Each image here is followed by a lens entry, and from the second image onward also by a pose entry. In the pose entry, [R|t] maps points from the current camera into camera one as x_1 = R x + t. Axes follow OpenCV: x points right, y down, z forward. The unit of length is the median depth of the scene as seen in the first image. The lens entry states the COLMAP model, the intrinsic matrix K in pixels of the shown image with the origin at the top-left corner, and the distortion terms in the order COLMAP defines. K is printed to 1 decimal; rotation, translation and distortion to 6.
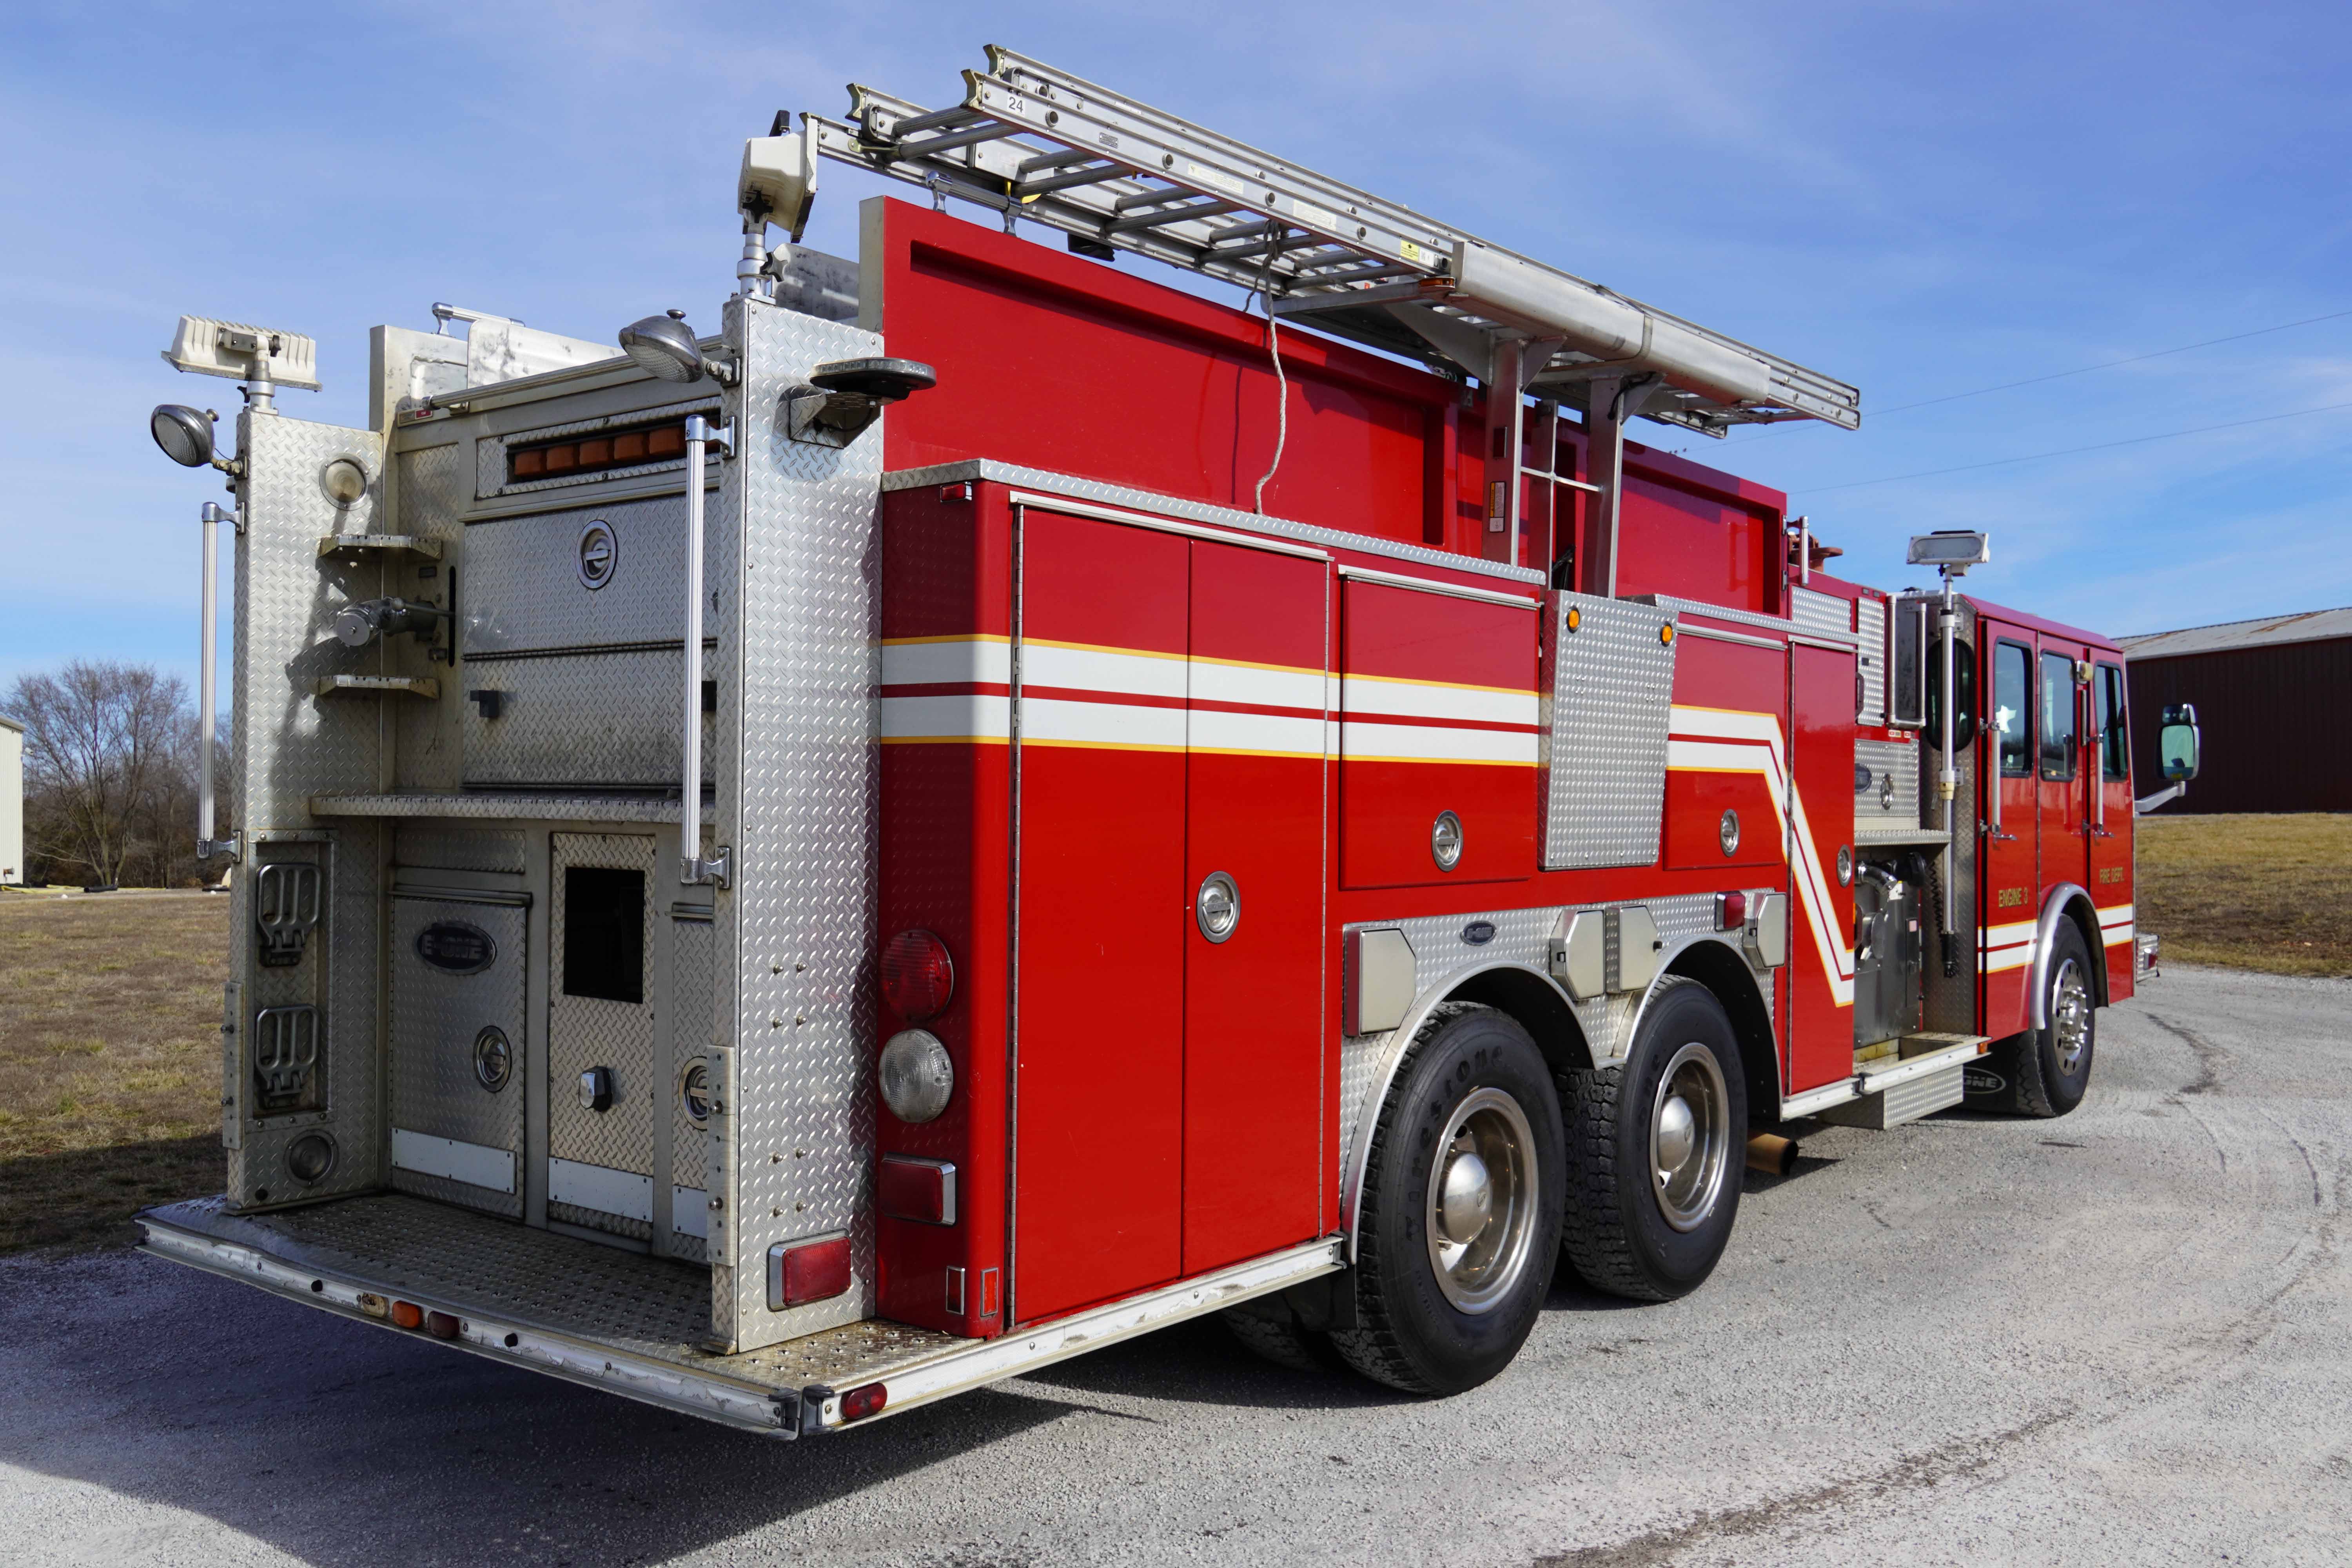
lens RADIAL K [[1981.2, 0, 1176.0], [0, 1981.2, 784.0], [0, 0, 1]] dist [-0.000163, 0.000178]
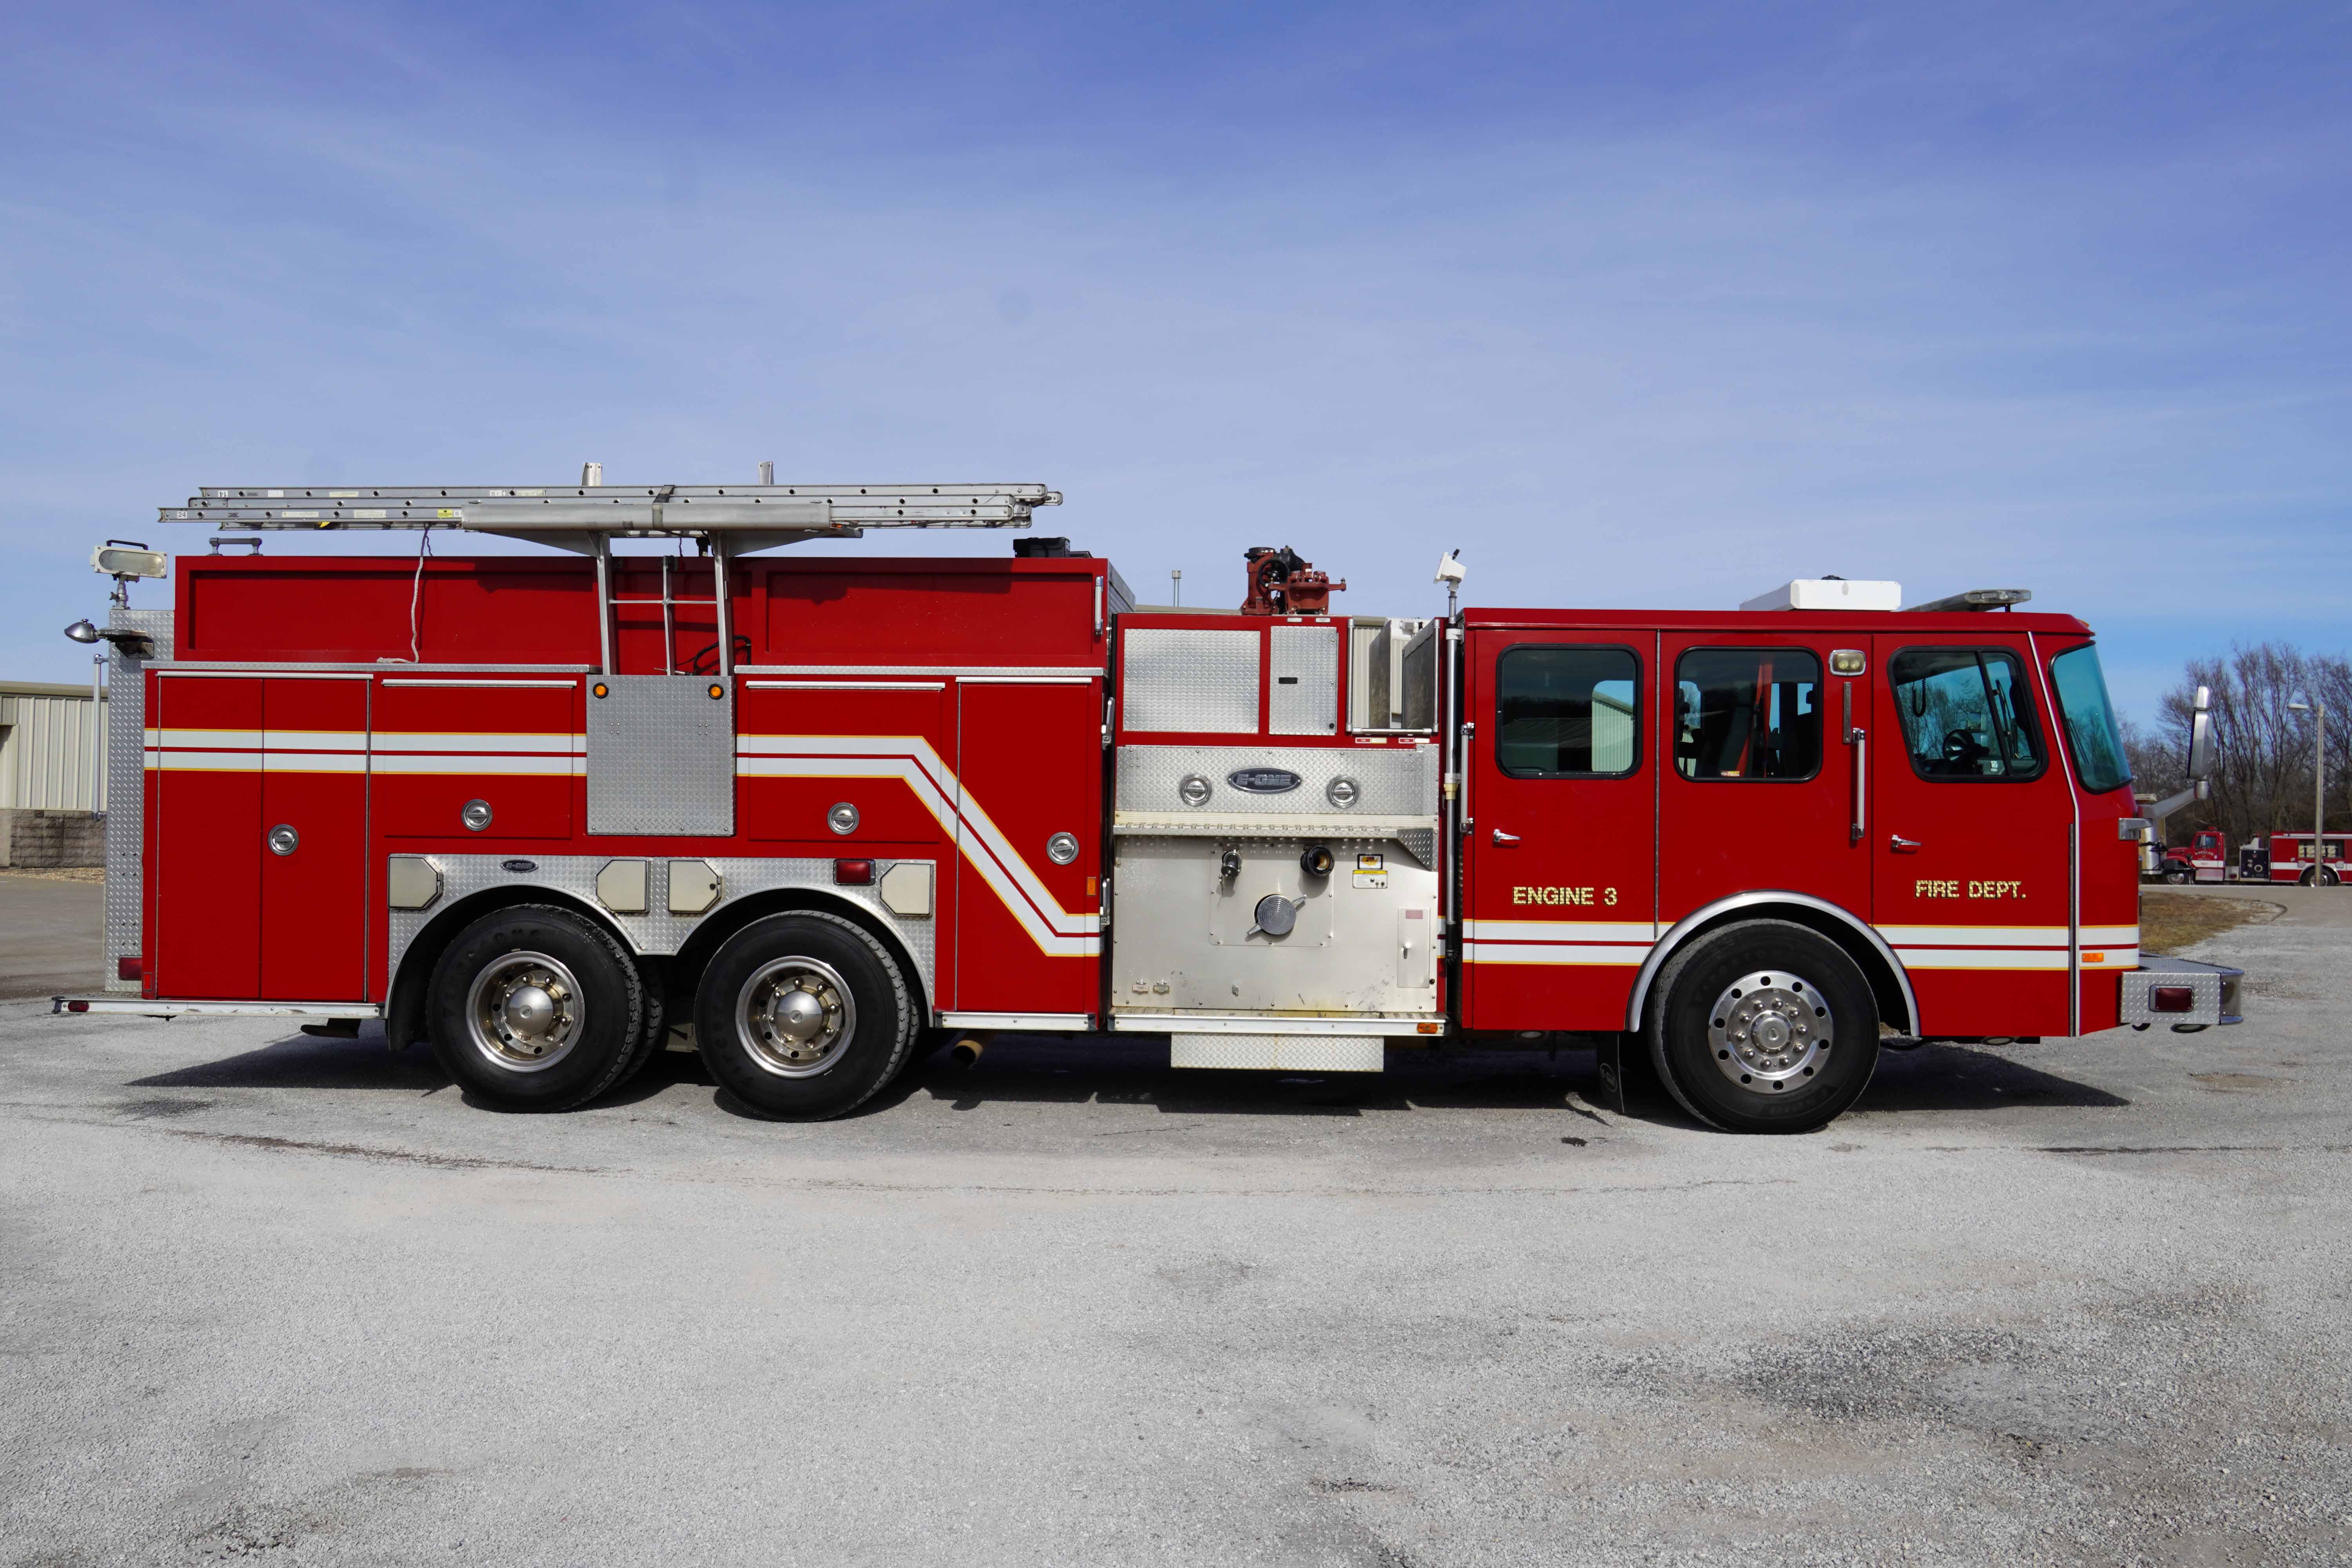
lens RADIAL K [[1852.8, 0, 1176.0], [0, 1852.8, 784.0], [0, 0, 1]] dist [0.000472, -0.000528]
pose [[0.577523, 0.001687, -0.816373, 1.916584], [-0.000450, 0.999998, 0.001748, -0.004470], [0.816374, -0.000642, 0.577523, 0.501623]]
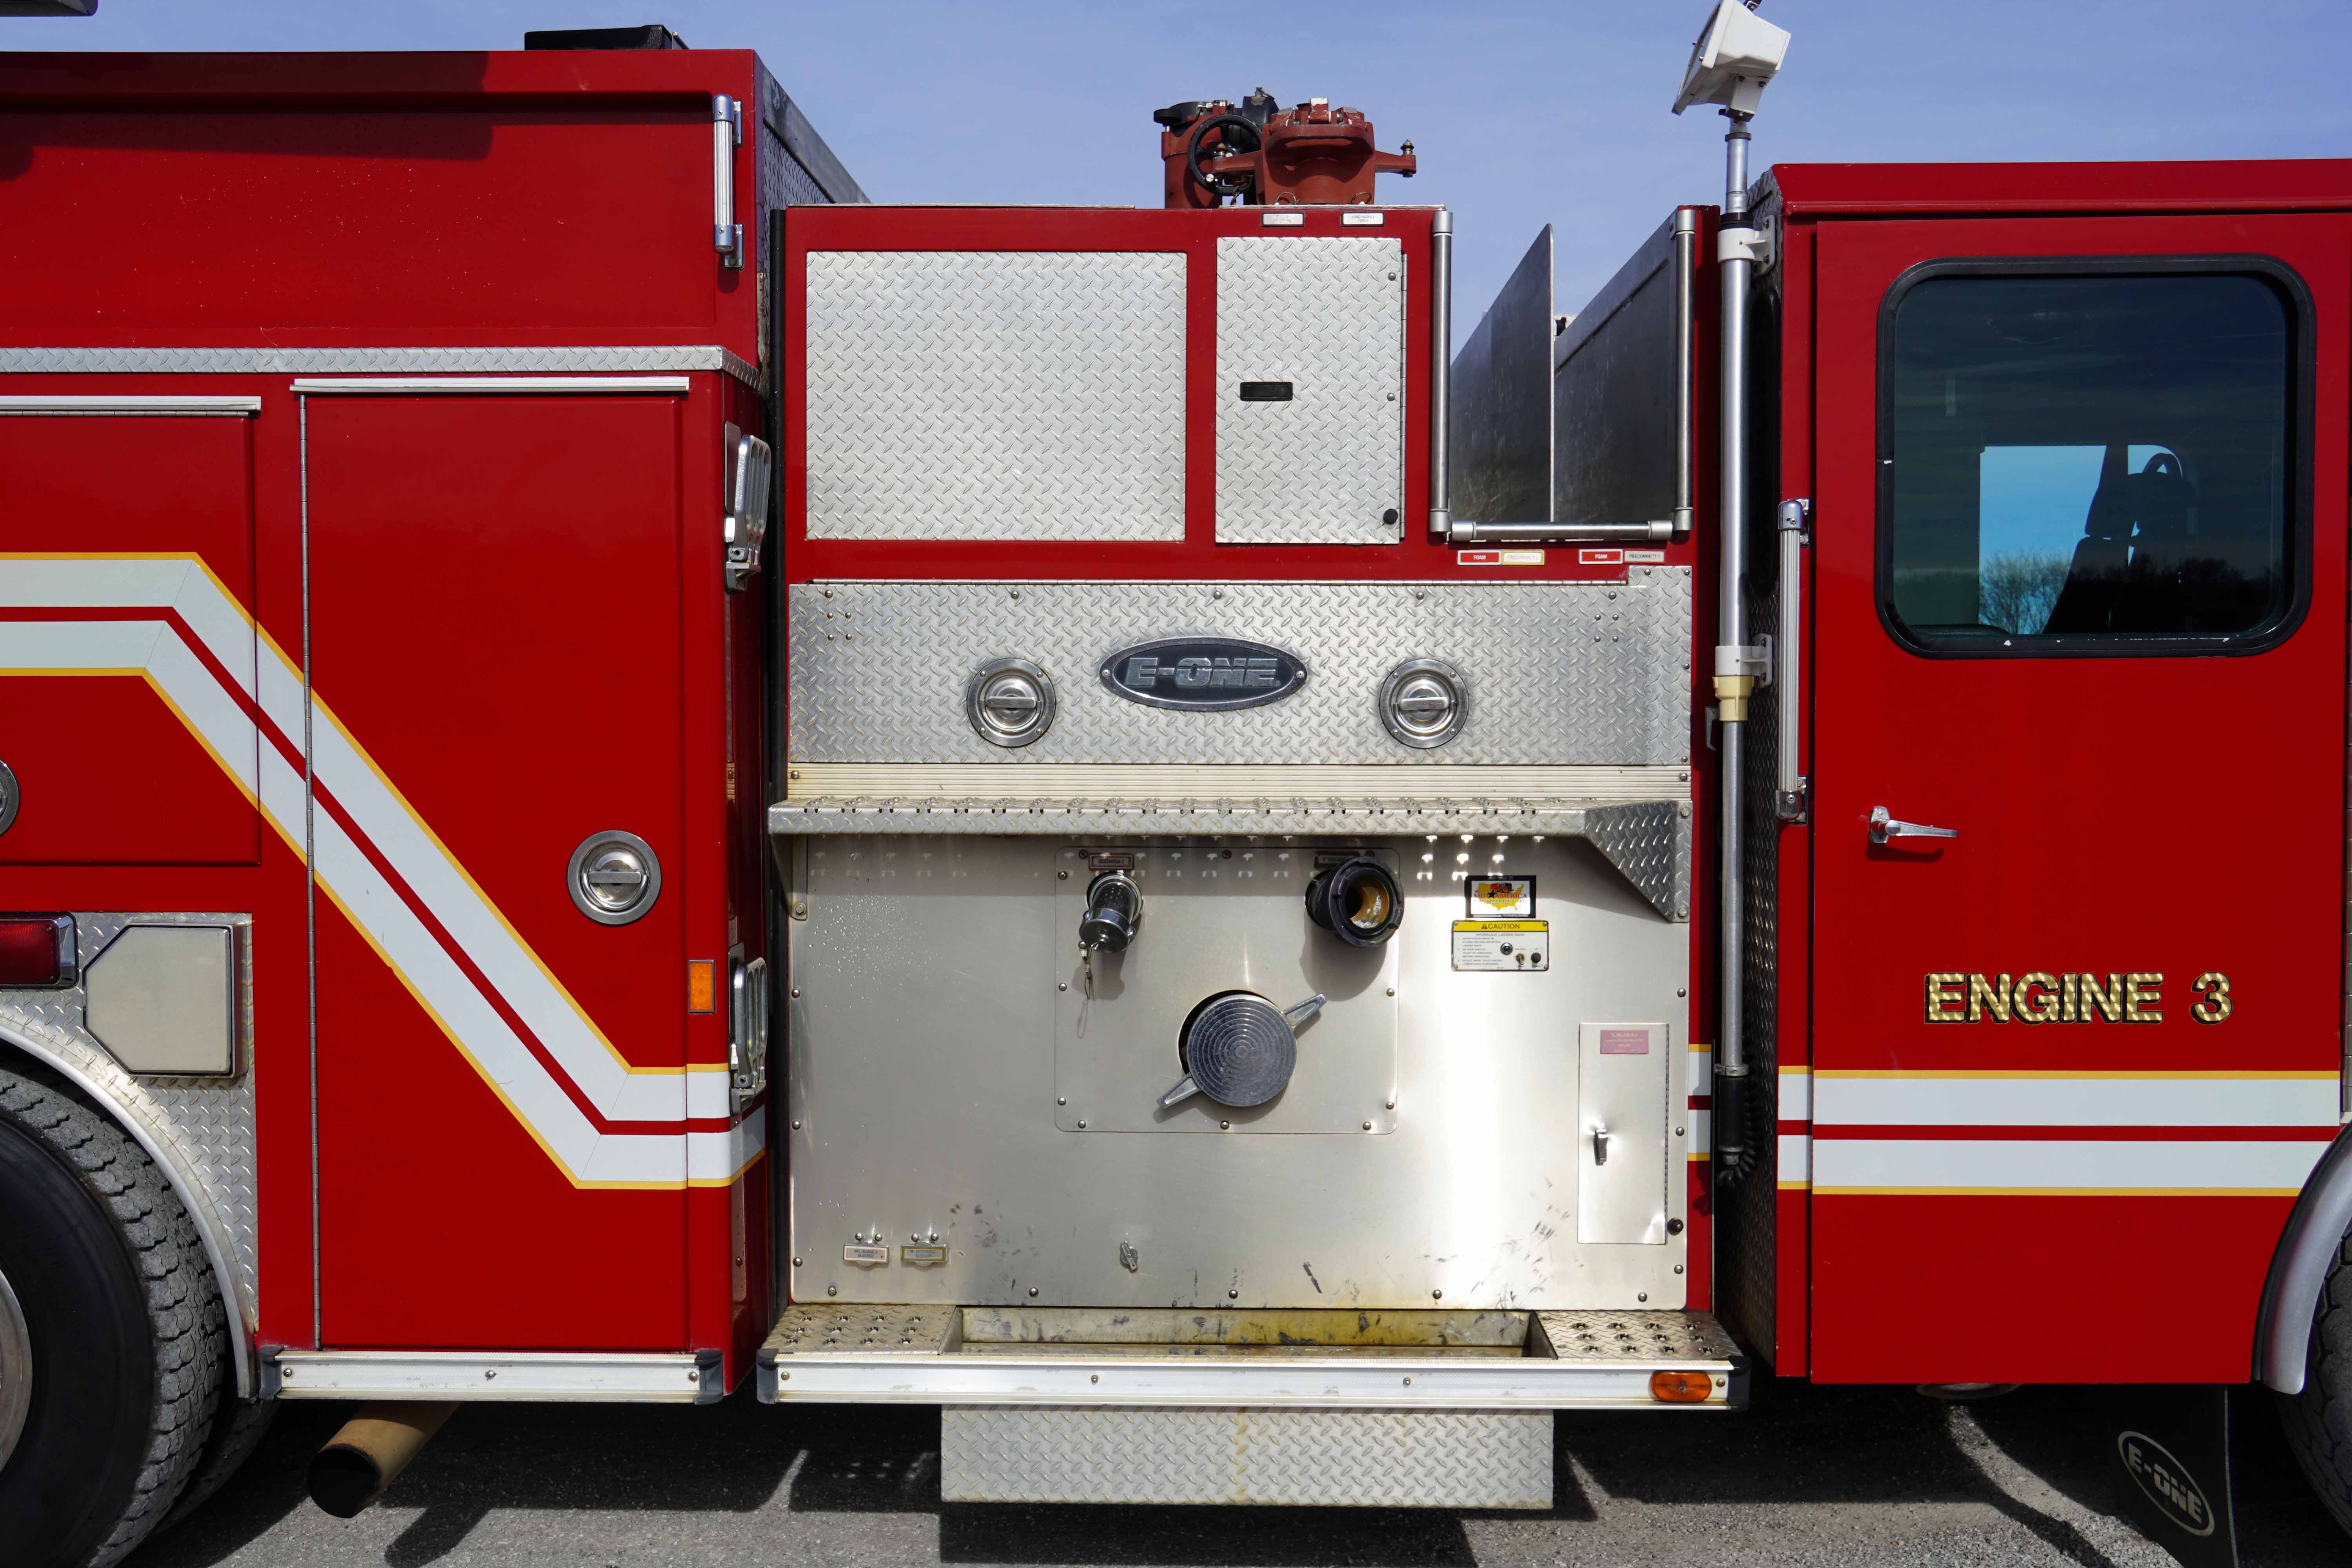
lens RADIAL K [[2163.3, 0, 1176.0], [0, 2163.3, 784.0], [0, 0, 1]] dist [0.075527, 0.001342]
pose [[0.590293, 0.026719, -0.806747, 1.129277], [0.011287, 0.999081, 0.041347, 0.001974], [0.807110, -0.033513, 0.589449, 1.134590]]
